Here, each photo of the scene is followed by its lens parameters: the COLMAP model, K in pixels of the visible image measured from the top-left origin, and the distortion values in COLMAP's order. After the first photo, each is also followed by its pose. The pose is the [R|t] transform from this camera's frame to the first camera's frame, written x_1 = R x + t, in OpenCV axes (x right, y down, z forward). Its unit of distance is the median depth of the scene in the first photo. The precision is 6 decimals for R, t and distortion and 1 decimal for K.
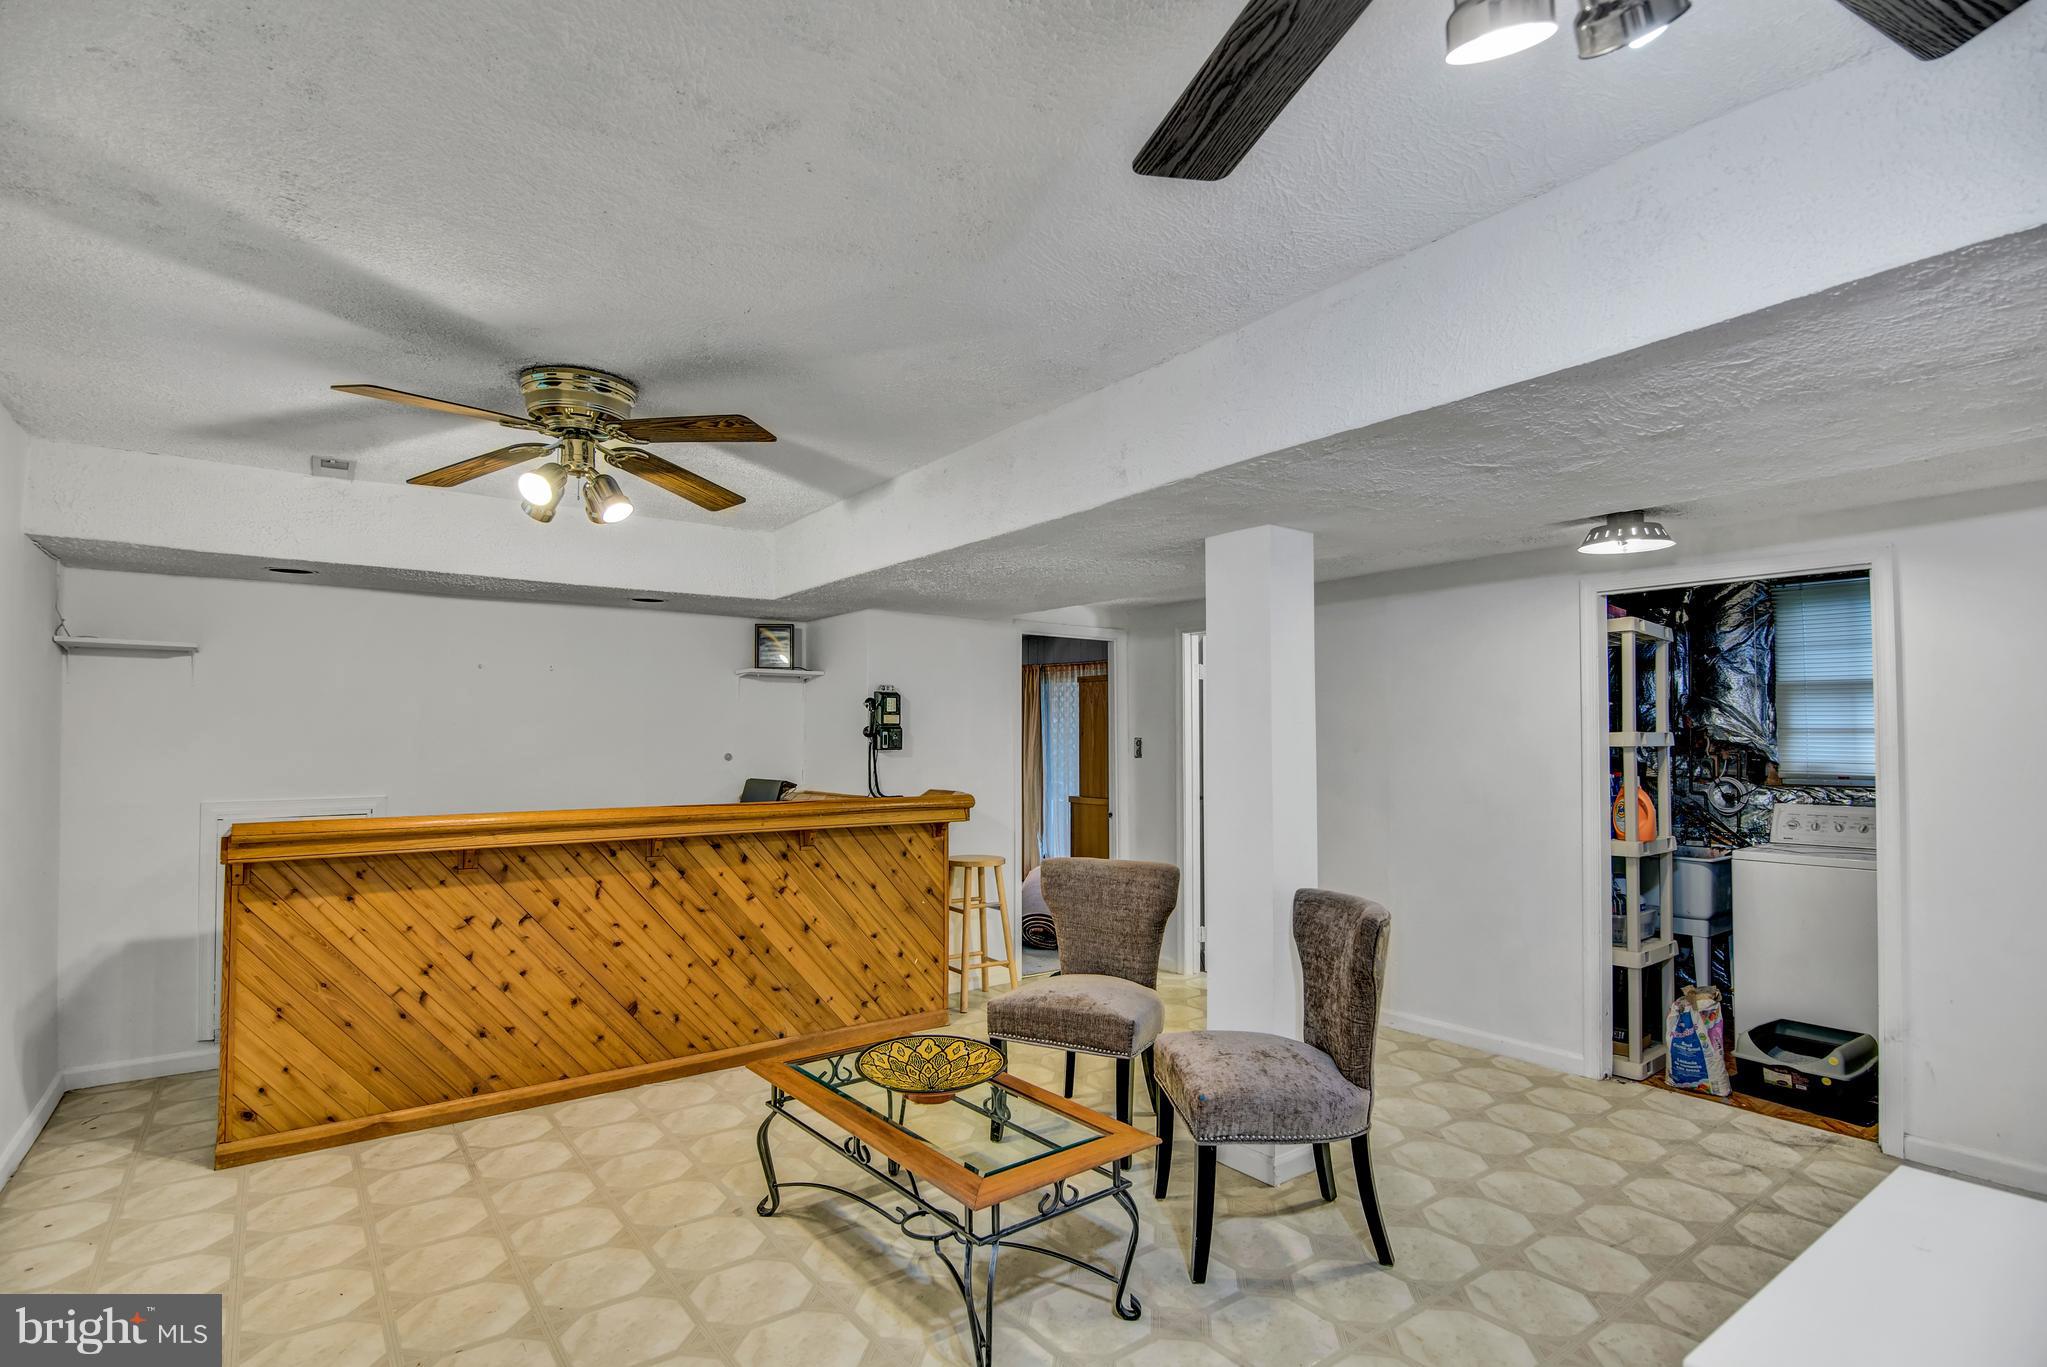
lens RADIAL K [[1001.7, 0, 1031.0], [0, 1001.7, 684.7], [0, 0, 1]] dist [-0.017157, -0.000456]
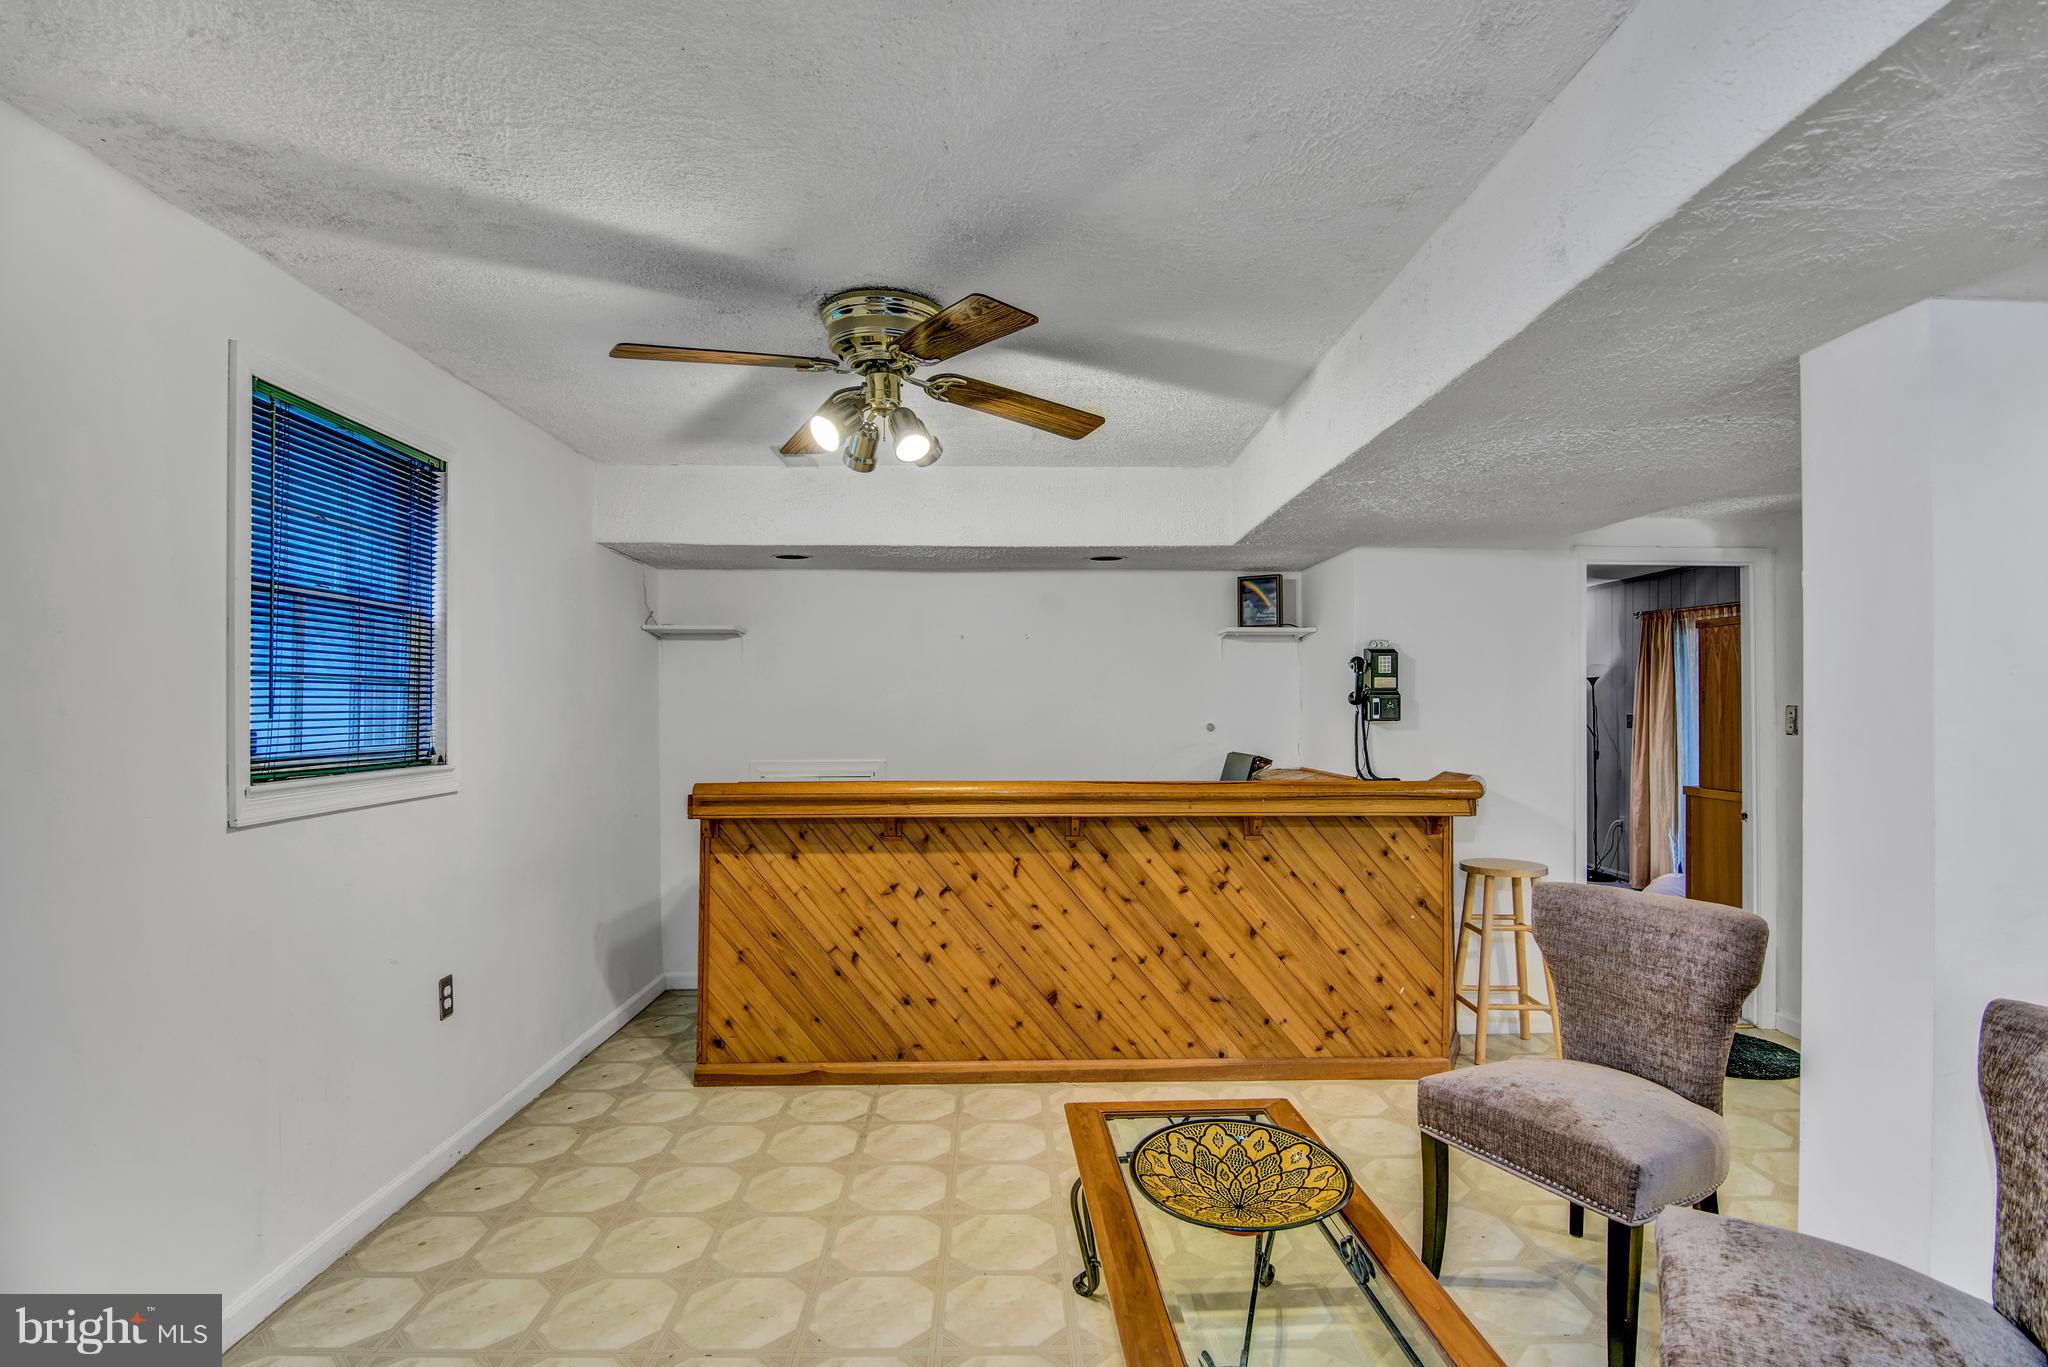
lens RADIAL K [[1002.2, 0, 1028.1], [0, 1002.2, 693.7], [0, 0, 1]] dist [-0.017157, -0.000456]
pose [[0.810615, -0.008012, -0.585524, 0.140816], [0.031591, 0.999049, 0.030066, 0.014915], [0.584726, -0.042869, 0.810097, 0.268979]]
